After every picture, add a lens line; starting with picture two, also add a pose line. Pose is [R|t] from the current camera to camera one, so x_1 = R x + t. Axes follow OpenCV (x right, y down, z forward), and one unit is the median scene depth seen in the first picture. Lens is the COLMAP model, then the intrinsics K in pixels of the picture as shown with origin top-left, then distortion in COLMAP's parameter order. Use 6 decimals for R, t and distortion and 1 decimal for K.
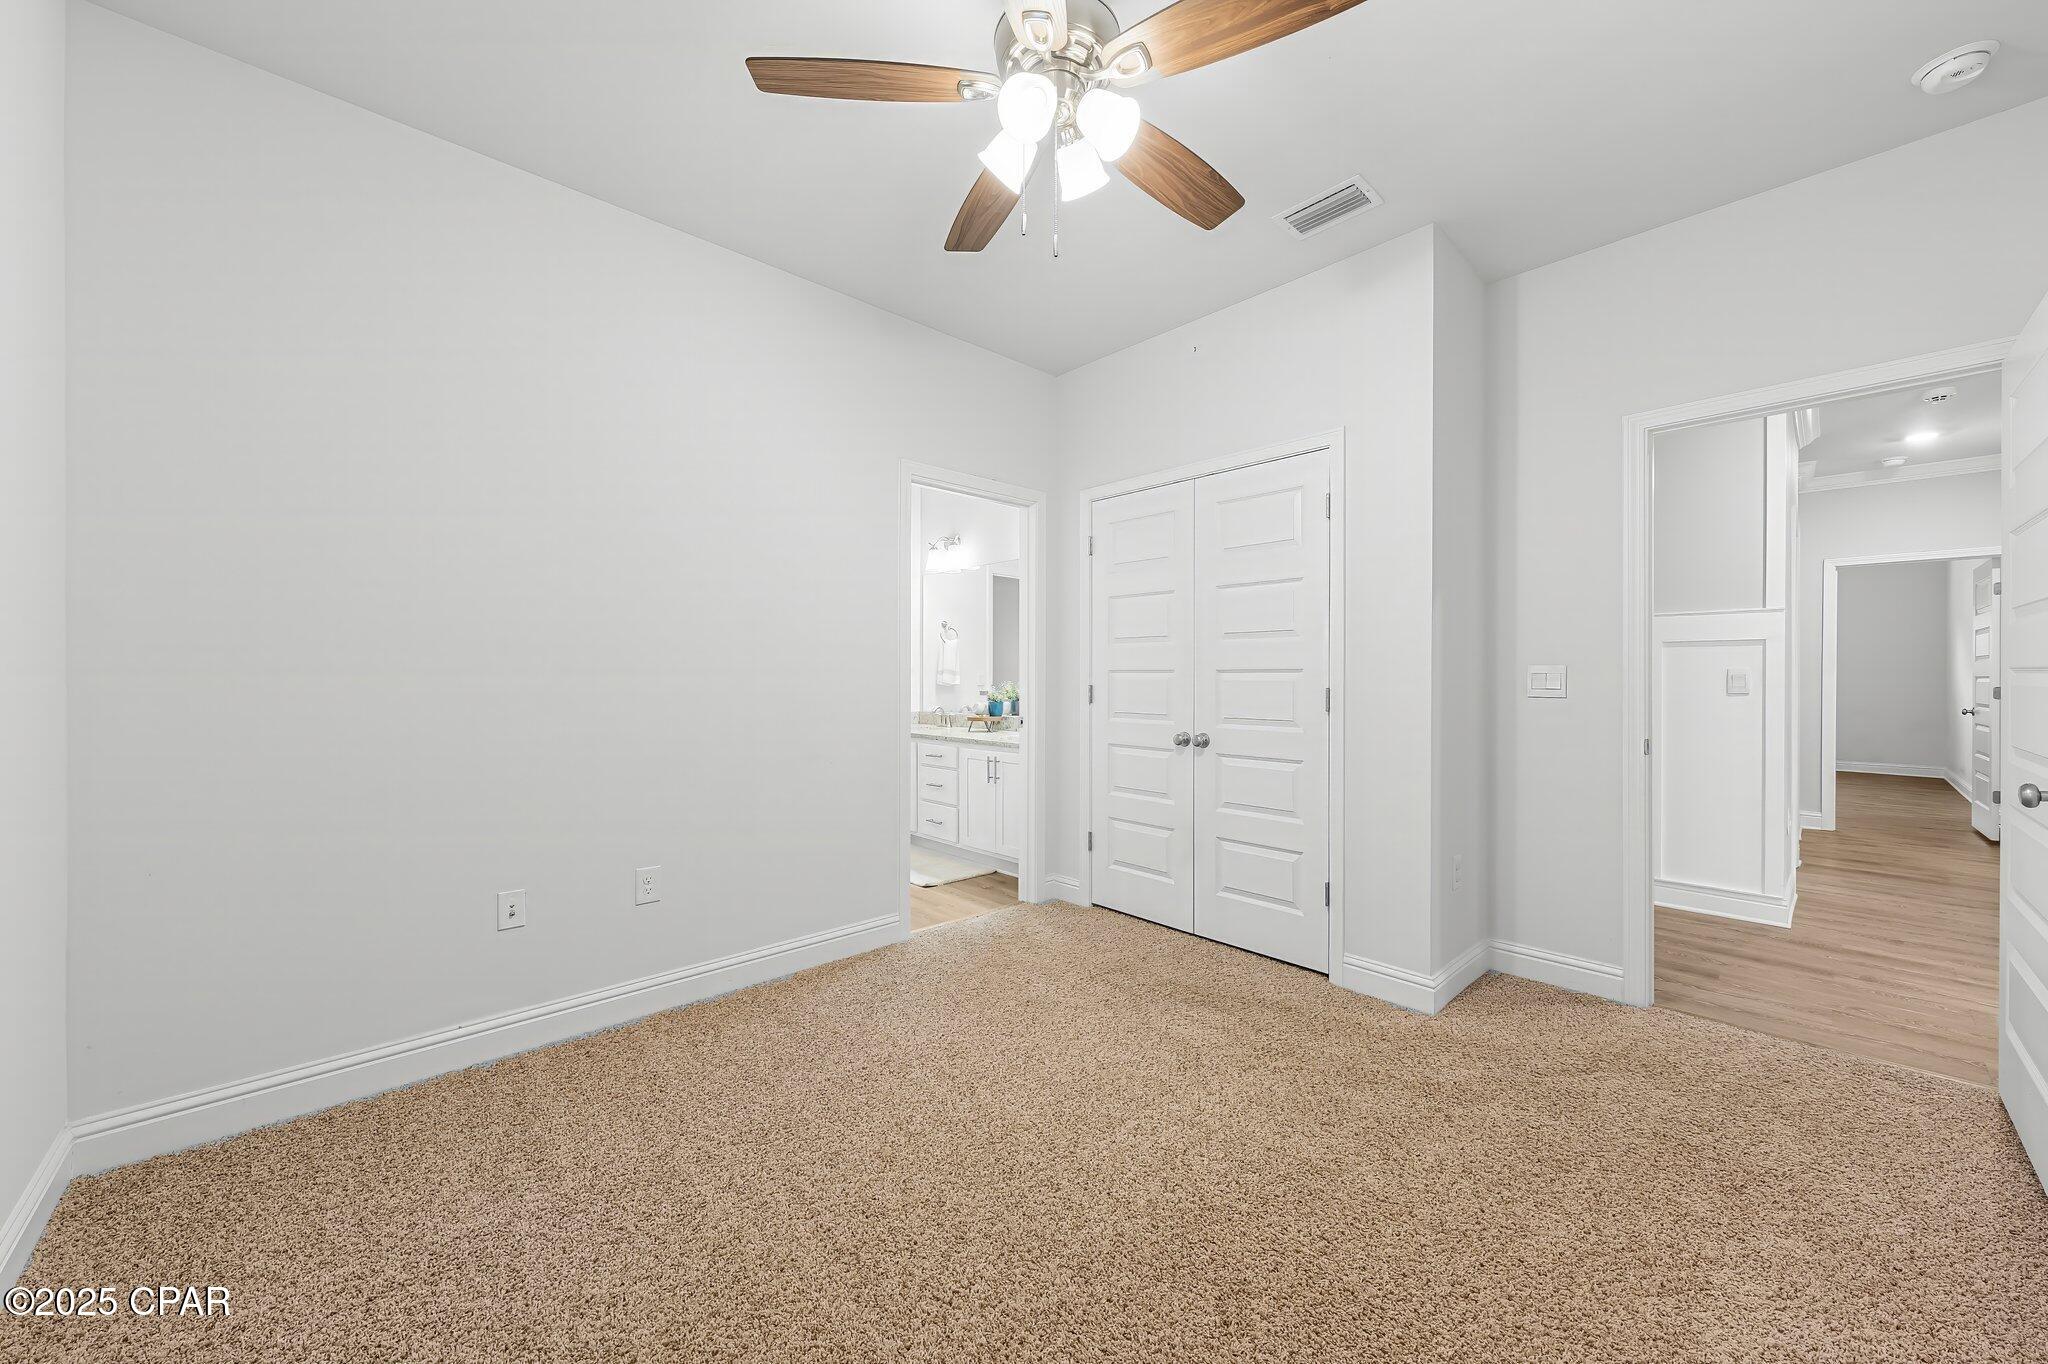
lens RADIAL K [[743.4, 0, 1024.0], [0, 743.4, 682.0], [0, 0, 1]] dist [-0.000829, -0.000196]
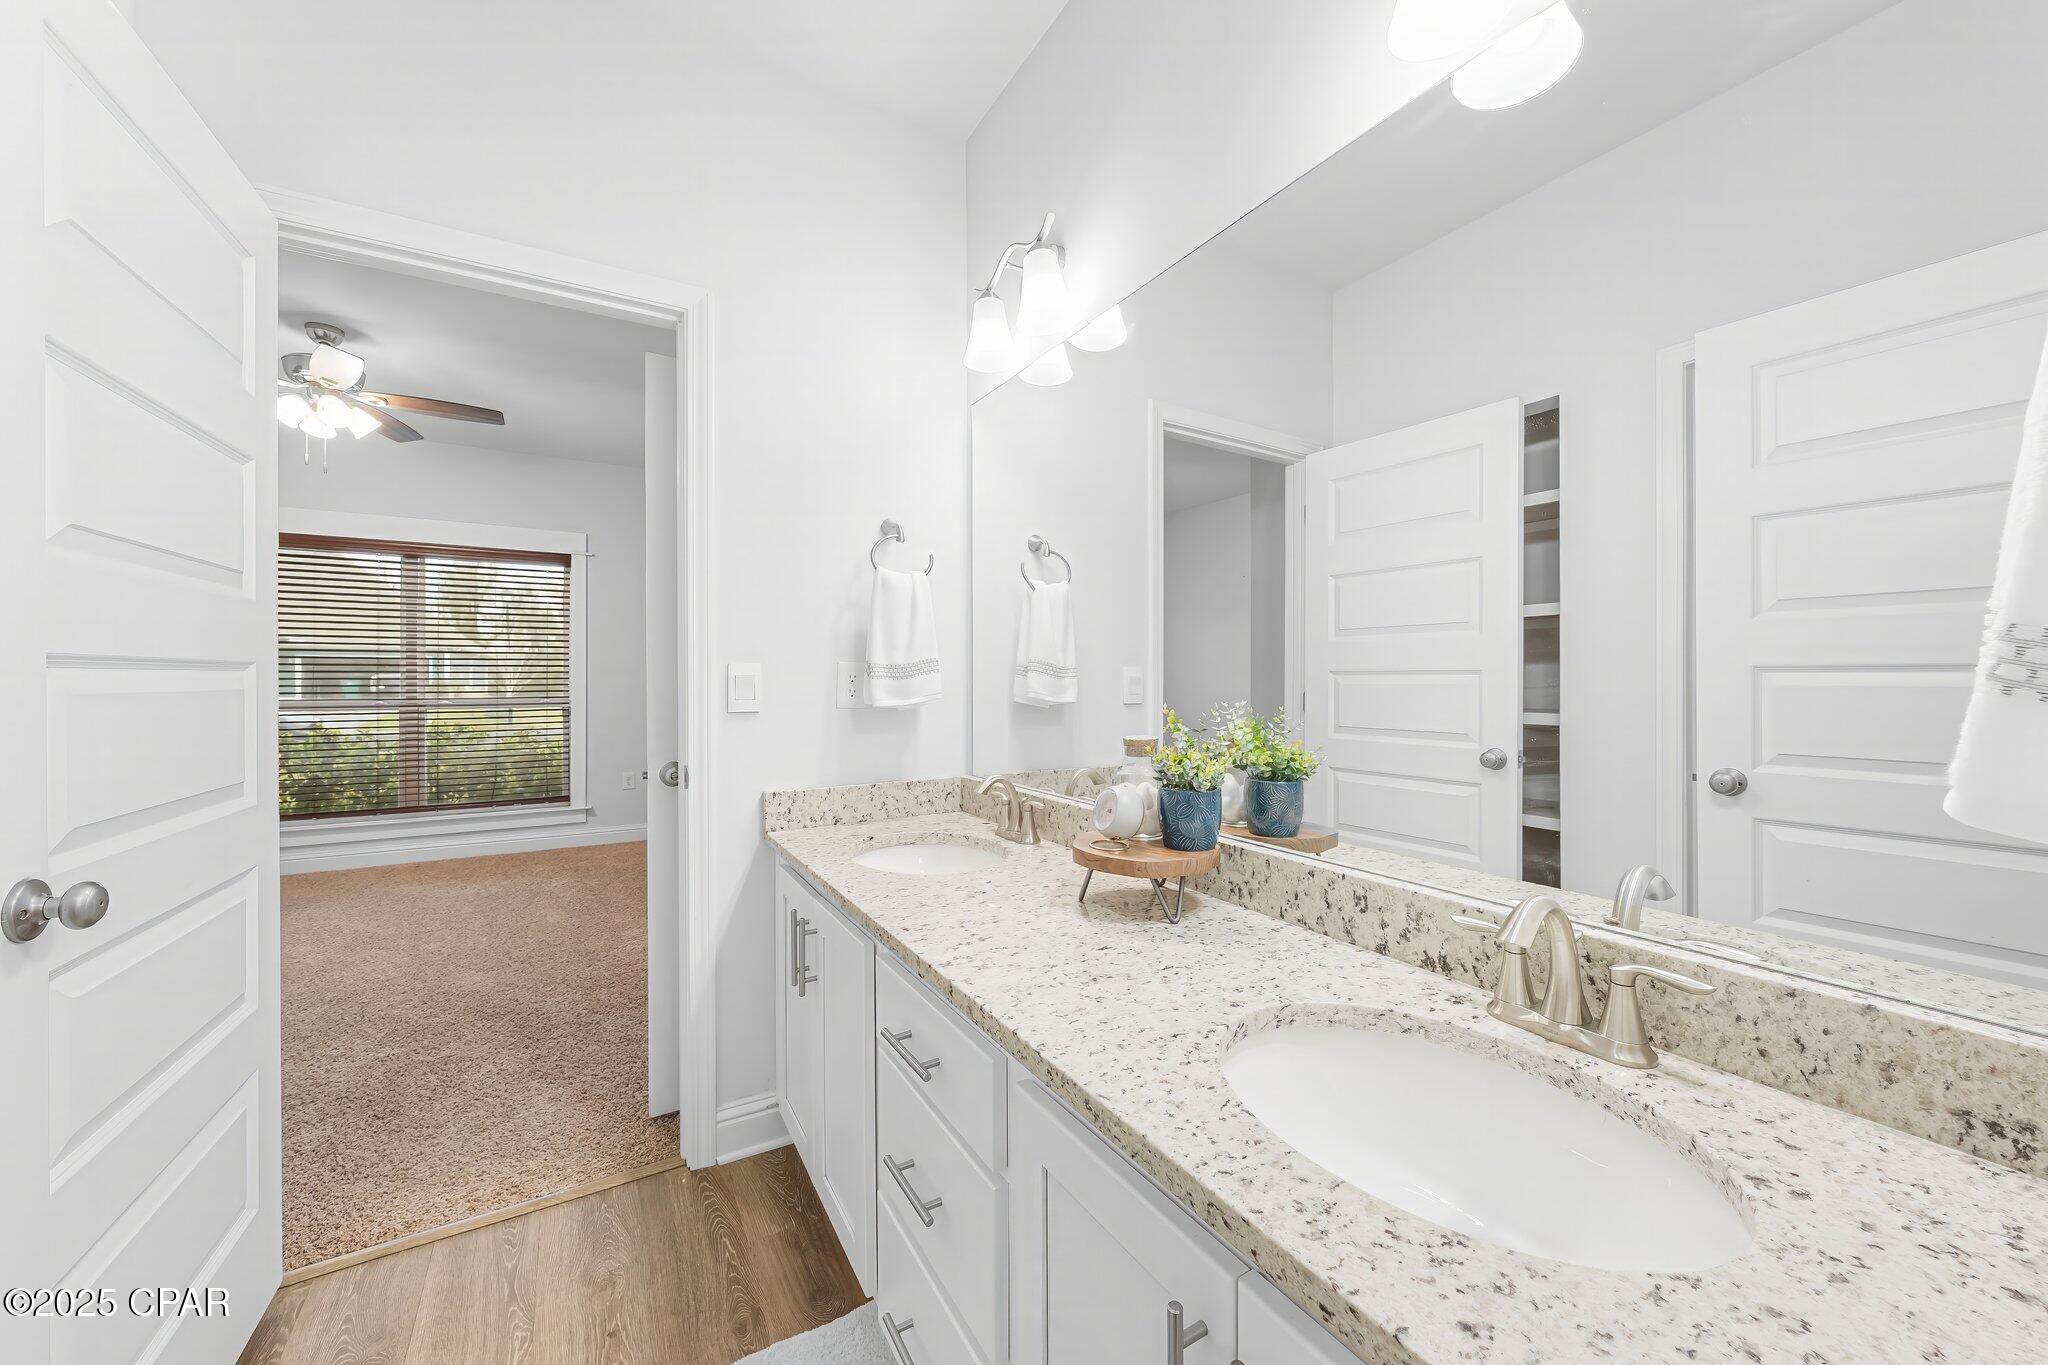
lens RADIAL K [[743.4, 0, 1024.0], [0, 743.4, 682.5], [0, 0, 1]] dist [-0.000829, -0.000196]
pose [[0.977427, -0.002186, -0.211263, -0.039325], [0.001348, 0.999991, -0.004111, -0.006432], [0.211270, 0.003734, 0.977421, 0.747222]]
